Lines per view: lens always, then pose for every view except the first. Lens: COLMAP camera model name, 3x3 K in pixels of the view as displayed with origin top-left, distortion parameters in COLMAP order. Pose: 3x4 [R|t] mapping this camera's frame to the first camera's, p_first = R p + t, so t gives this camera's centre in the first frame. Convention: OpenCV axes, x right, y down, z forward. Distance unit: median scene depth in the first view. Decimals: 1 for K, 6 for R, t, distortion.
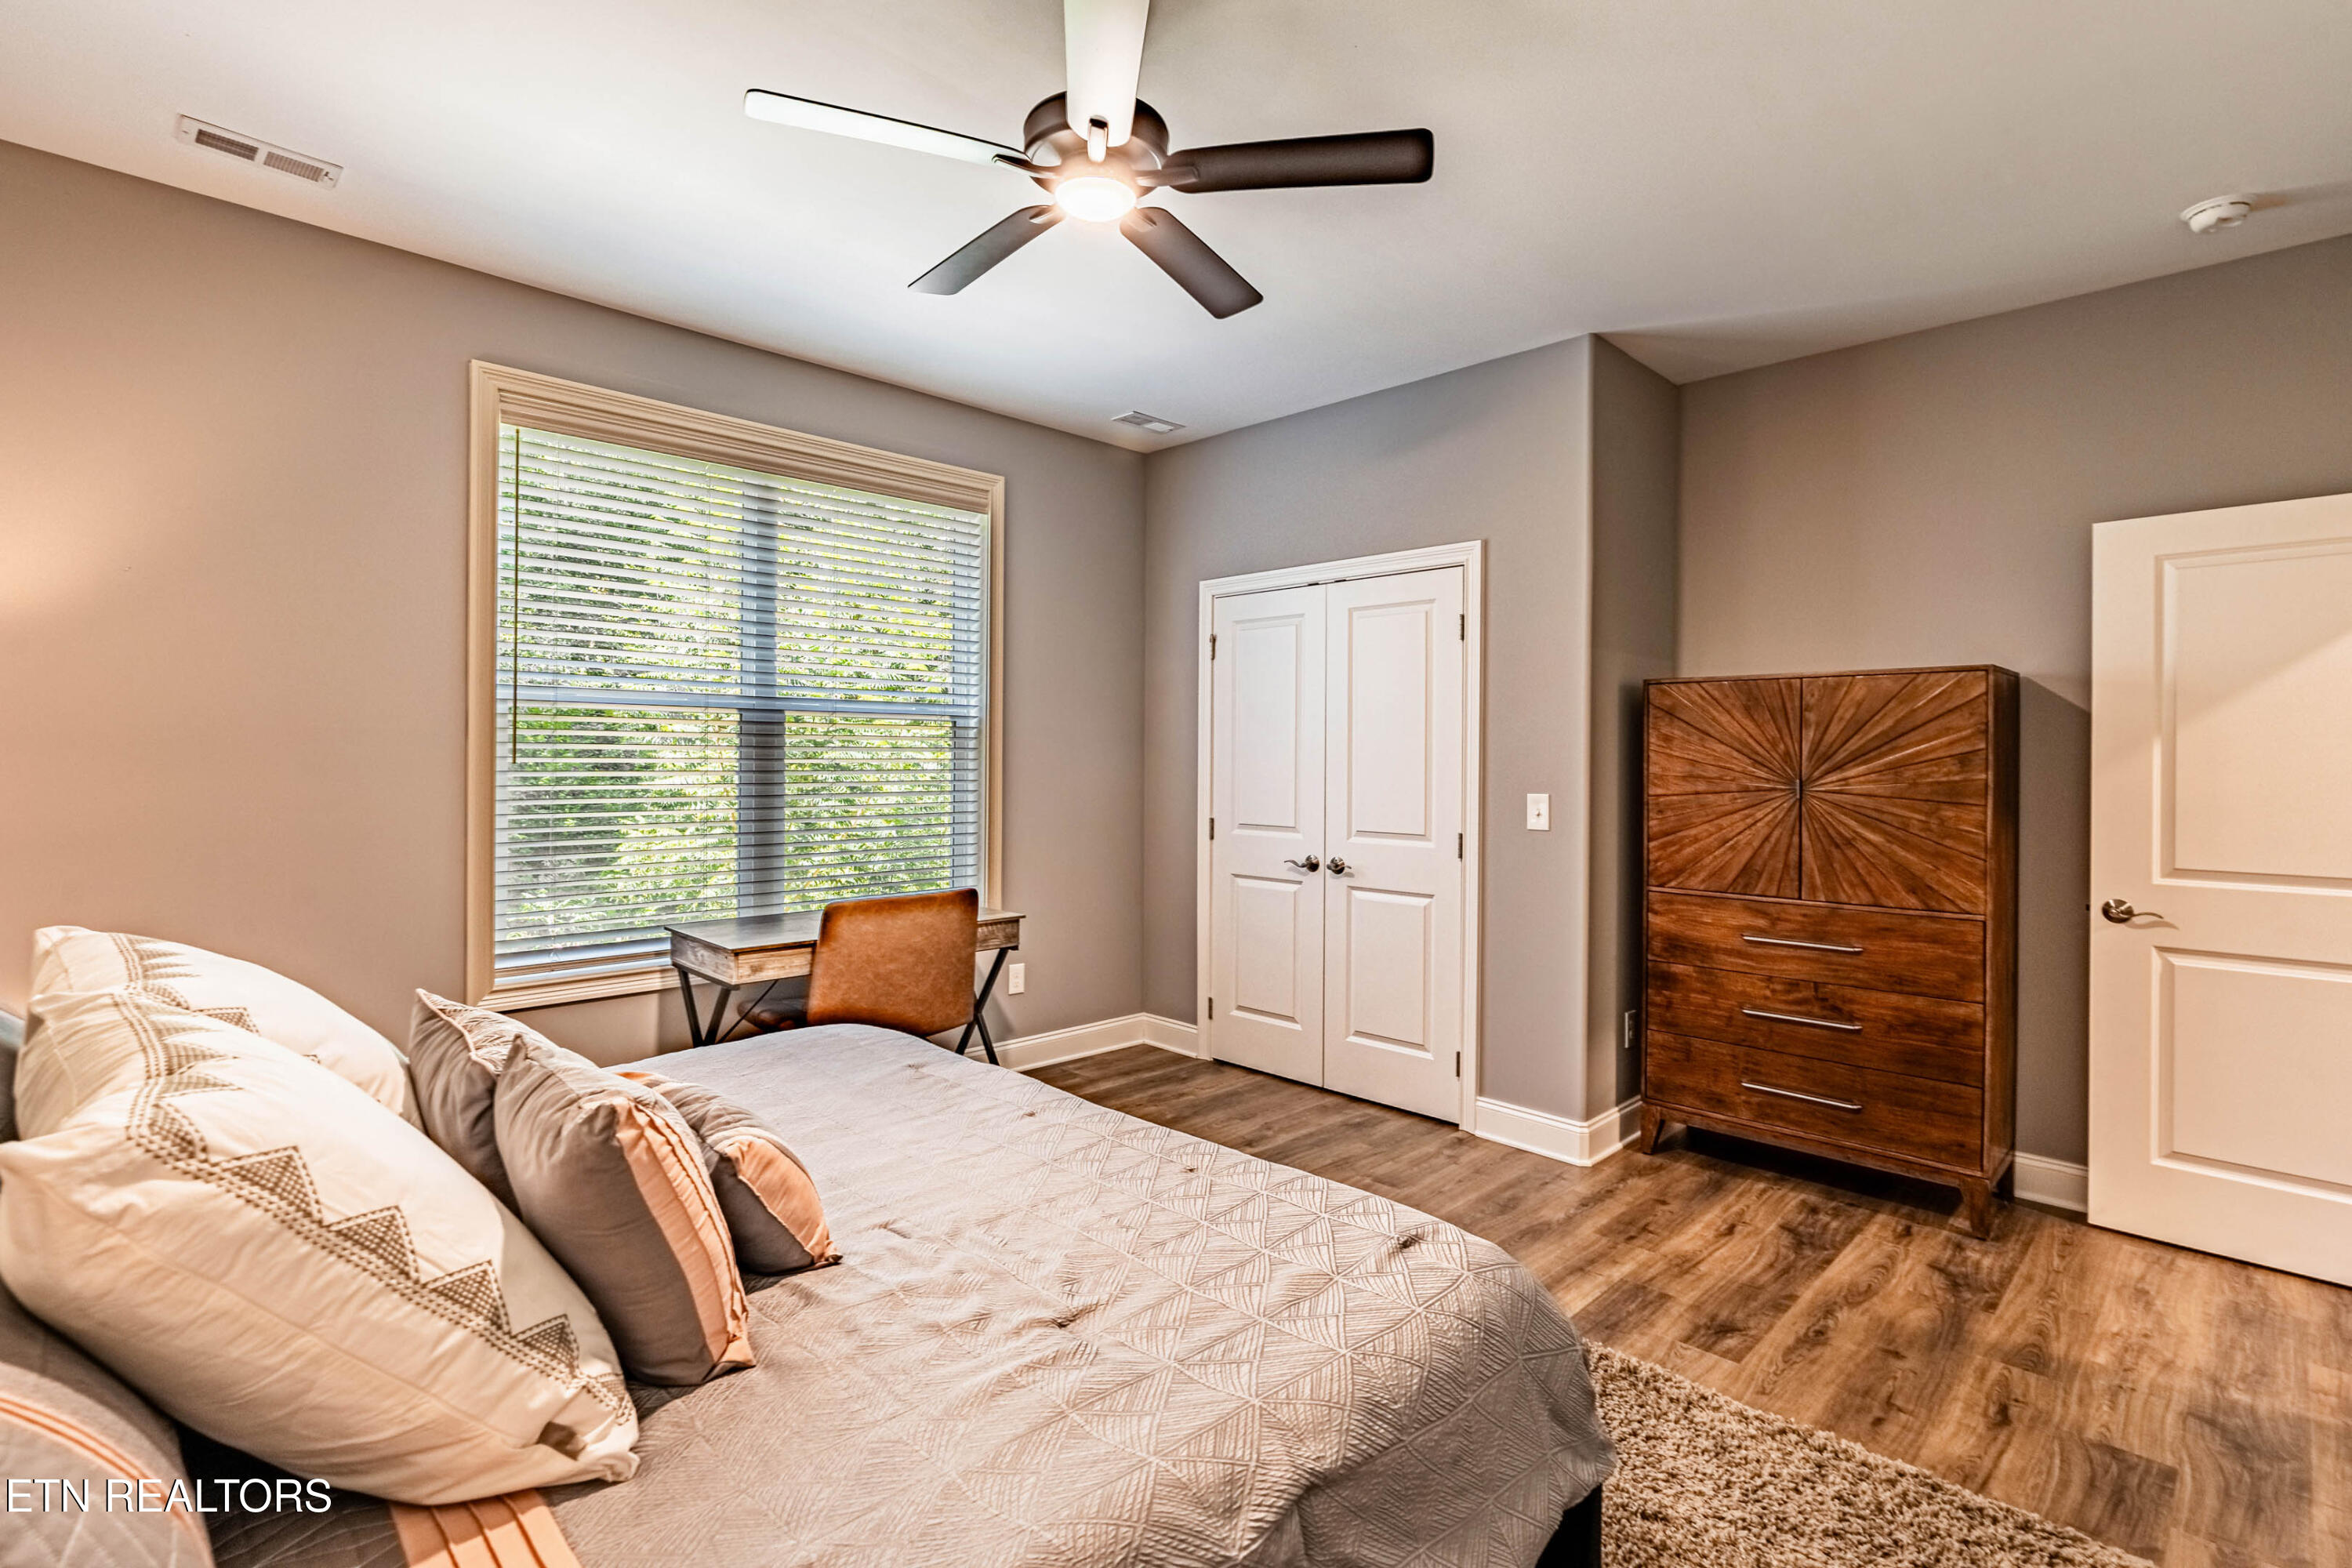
lens RADIAL K [[1085.1, 0, 1176.0], [0, 1085.1, 784.0], [0, 0, 1]] dist [0.002577, 0.000444]
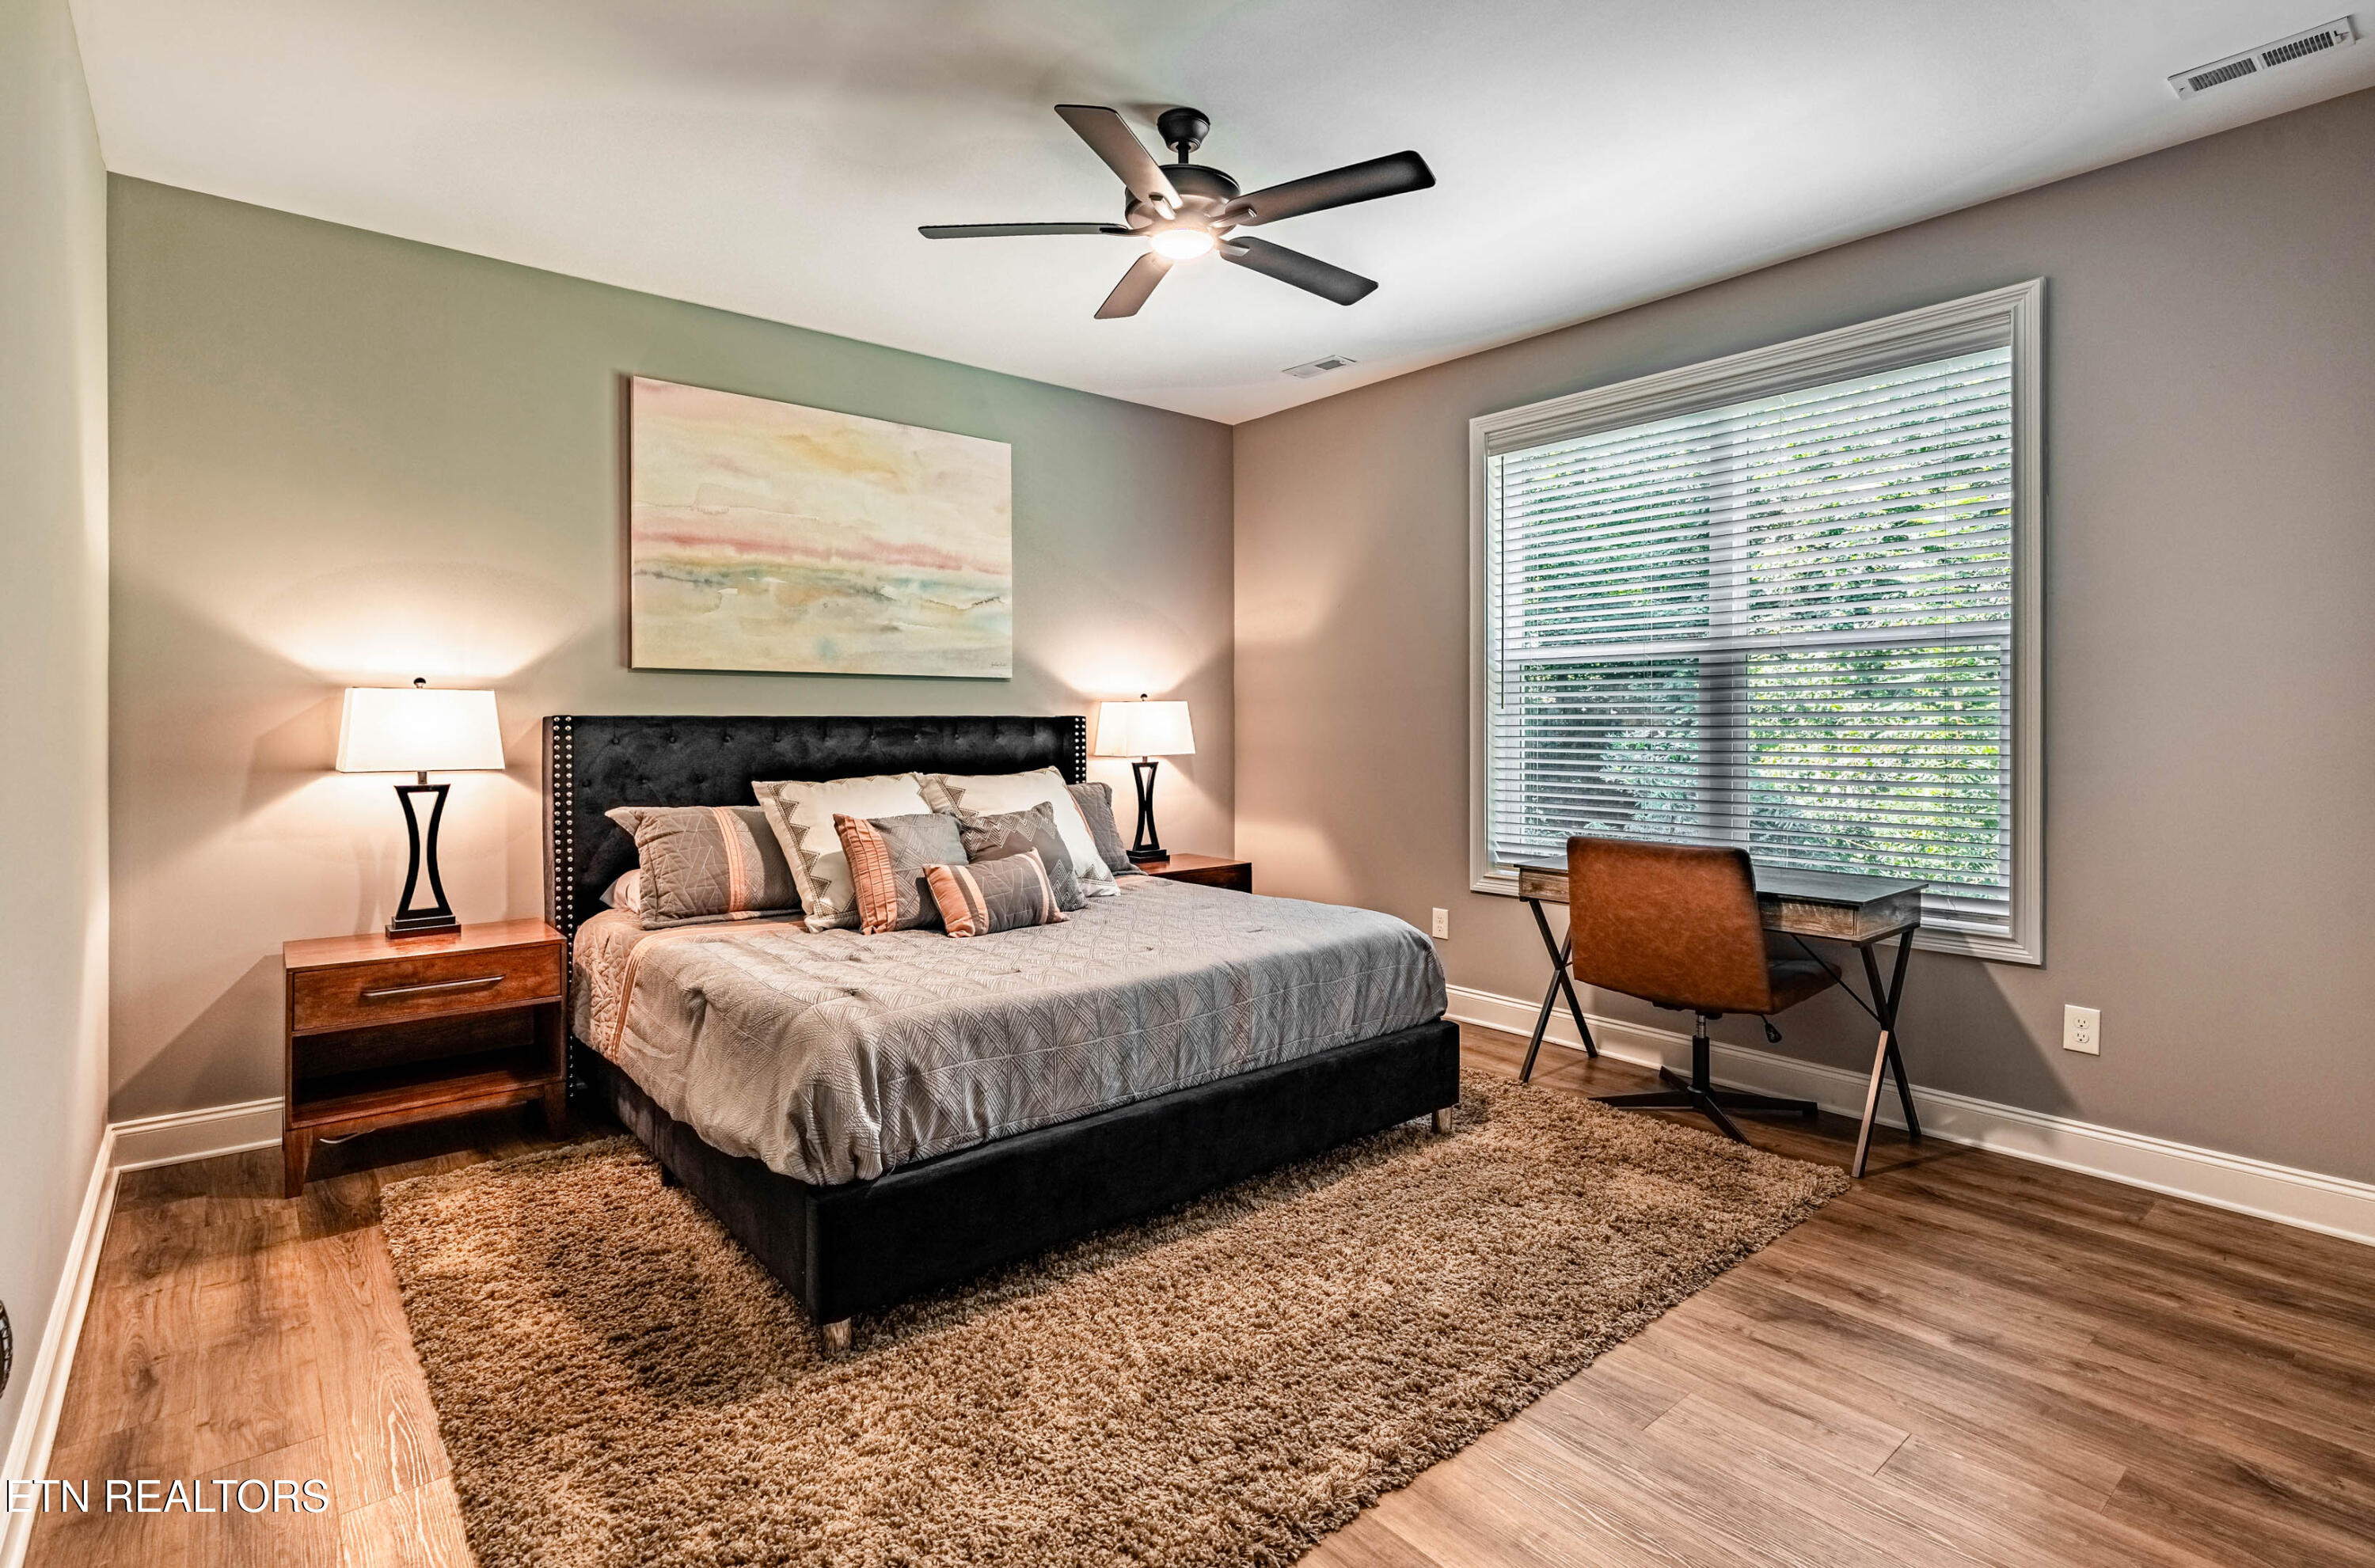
lens RADIAL K [[1152.1, 0, 1184.3], [0, 1152.1, 726.2], [0, 0, 1]] dist [0.000734, 0.000426]
pose [[-0.079313, -0.000039, -0.996850, 0.573137], [-0.019866, 0.999801, 0.001541, 0.007038], [0.996652, 0.019926, -0.079298, 0.499103]]
